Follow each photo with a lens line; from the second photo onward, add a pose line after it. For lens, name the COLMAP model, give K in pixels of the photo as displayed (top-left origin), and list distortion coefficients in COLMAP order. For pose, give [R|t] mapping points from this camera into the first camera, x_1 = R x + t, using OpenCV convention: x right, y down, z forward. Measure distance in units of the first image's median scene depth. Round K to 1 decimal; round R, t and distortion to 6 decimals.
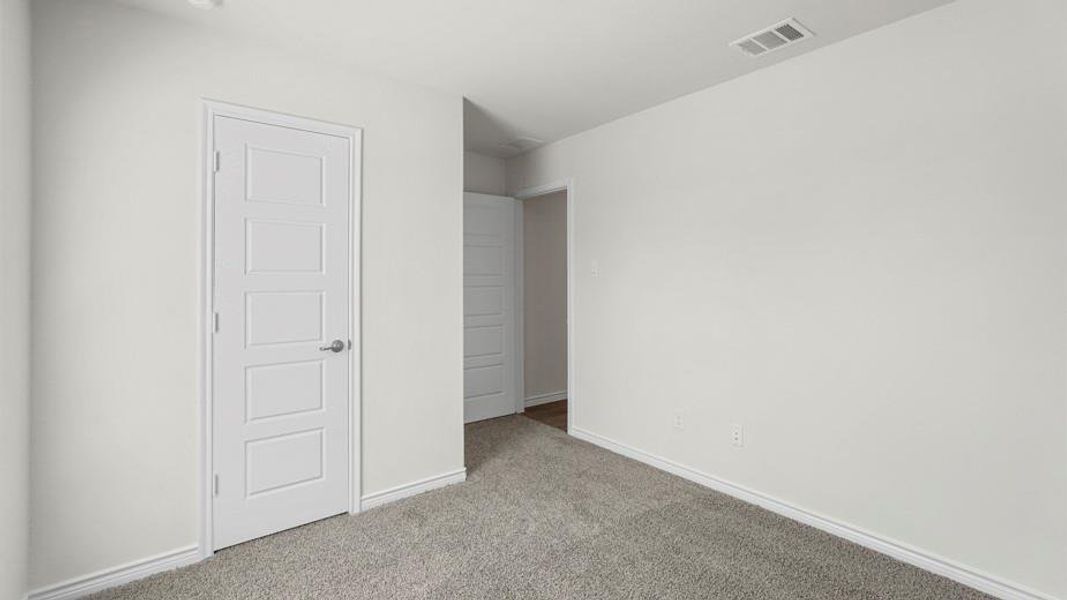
lens RADIAL K [[475.2, 0, 529.1], [0, 475.2, 280.8], [0, 0, 1]] dist [-0.011647, 0.007615]
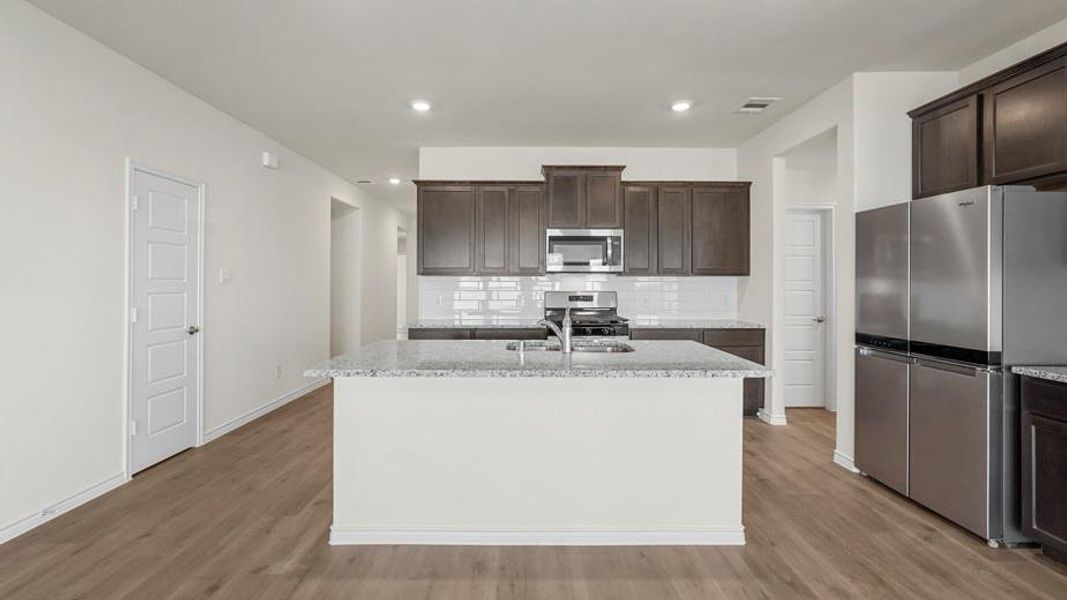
lens RADIAL K [[475.2, 0, 532.0], [0, 475.2, 278.5], [0, 0, 1]] dist [-0.011647, 0.007615]
pose [[0.598220, 0.013882, 0.801212, -0.938026], [-0.003246, 0.999884, -0.014901, -0.003542], [-0.801325, 0.006313, 0.598196, -0.699915]]
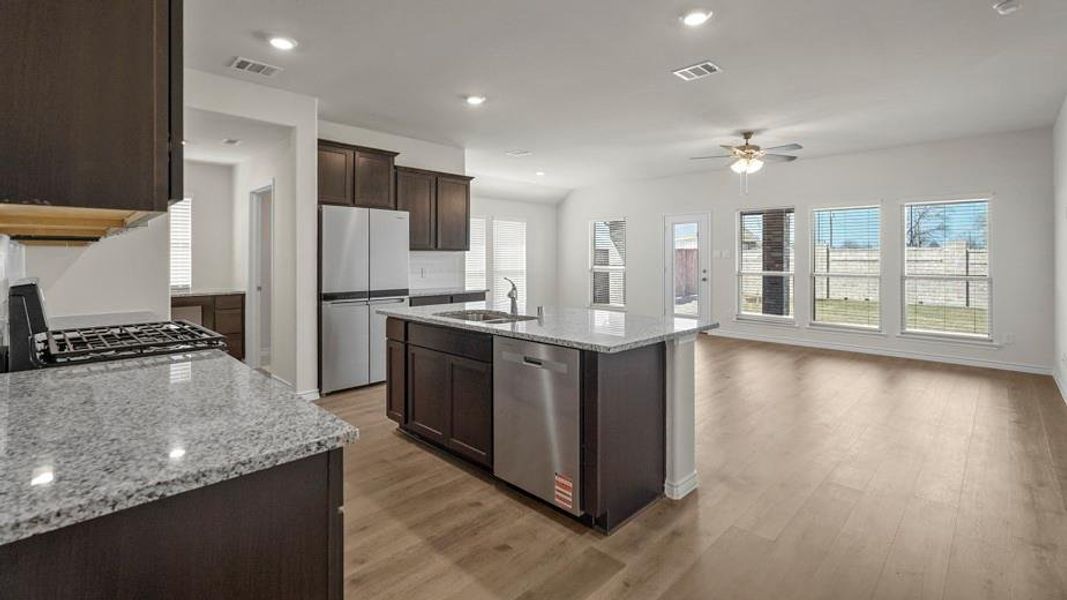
lens RADIAL K [[475.2, 0, 540.5], [0, 475.2, 248.0], [0, 0, 1]] dist [-0.011647, 0.007615]
pose [[-0.987813, 0.005450, -0.155553, 0.075658], [0.007822, 0.999862, -0.014642, -0.015845], [0.155451, -0.015681, -0.987719, 1.159135]]
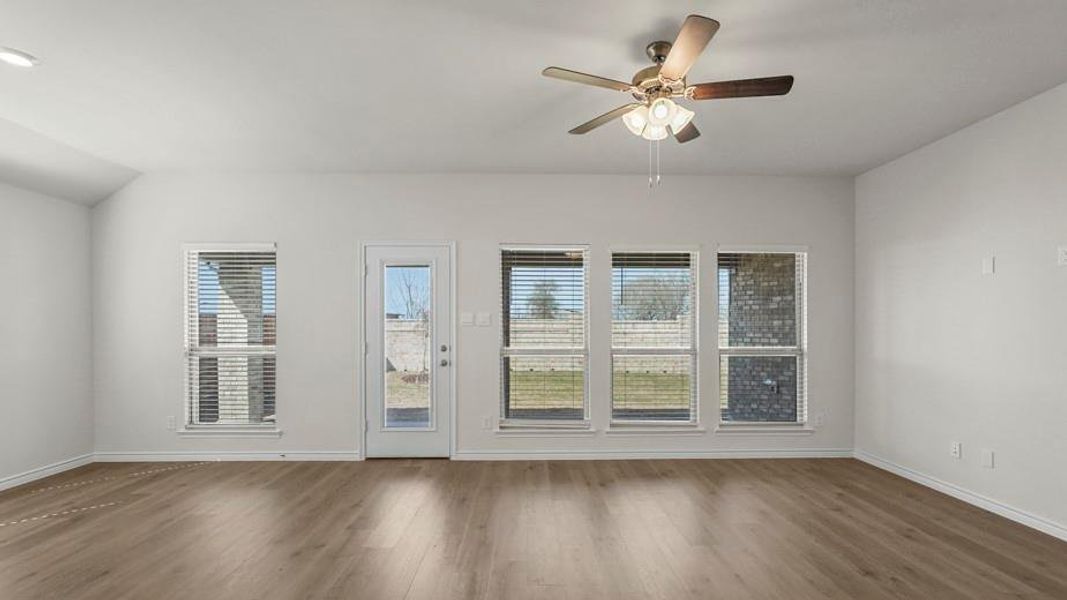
lens RADIAL K [[475.2, 0, 530.3], [0, 475.2, 327.0], [0, 0, 1]] dist [-0.011647, 0.007615]
pose [[-0.598106, 0.007422, -0.801383, -0.268305], [0.000493, 0.999960, 0.008893, -0.002102], [0.801417, 0.004923, -0.598086, -0.491537]]
